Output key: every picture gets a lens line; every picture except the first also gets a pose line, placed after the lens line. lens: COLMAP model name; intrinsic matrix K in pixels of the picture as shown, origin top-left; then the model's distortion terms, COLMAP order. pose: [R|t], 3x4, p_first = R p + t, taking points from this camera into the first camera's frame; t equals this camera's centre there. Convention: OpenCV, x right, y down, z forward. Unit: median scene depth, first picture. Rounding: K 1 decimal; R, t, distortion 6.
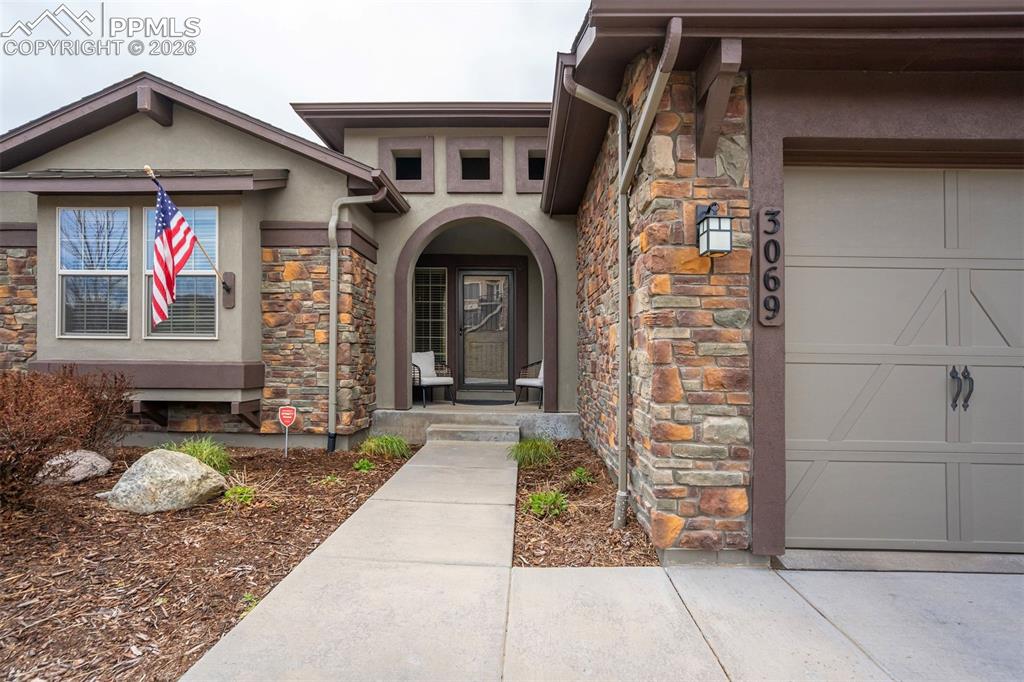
lens RADIAL K [[467.9, 0, 507.8], [0, 467.9, 337.3], [0, 0, 1]] dist [-0.019260, 0.000204]
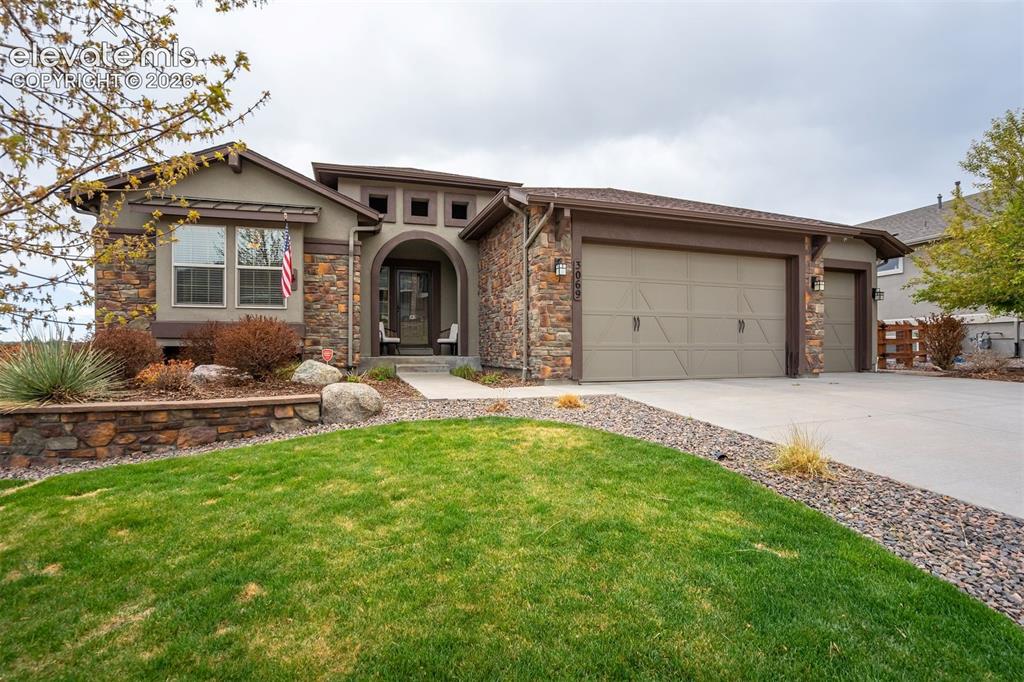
lens RADIAL K [[478.7, 0, 512.7], [0, 478.7, 343.9], [0, 0, 1]] dist [-0.028183, 0.000487]
pose [[0.930014, -0.016948, 0.367133, -0.471492], [0.006181, 0.999516, 0.030485, 0.079251], [-0.367472, -0.026082, 0.929669, -0.843628]]
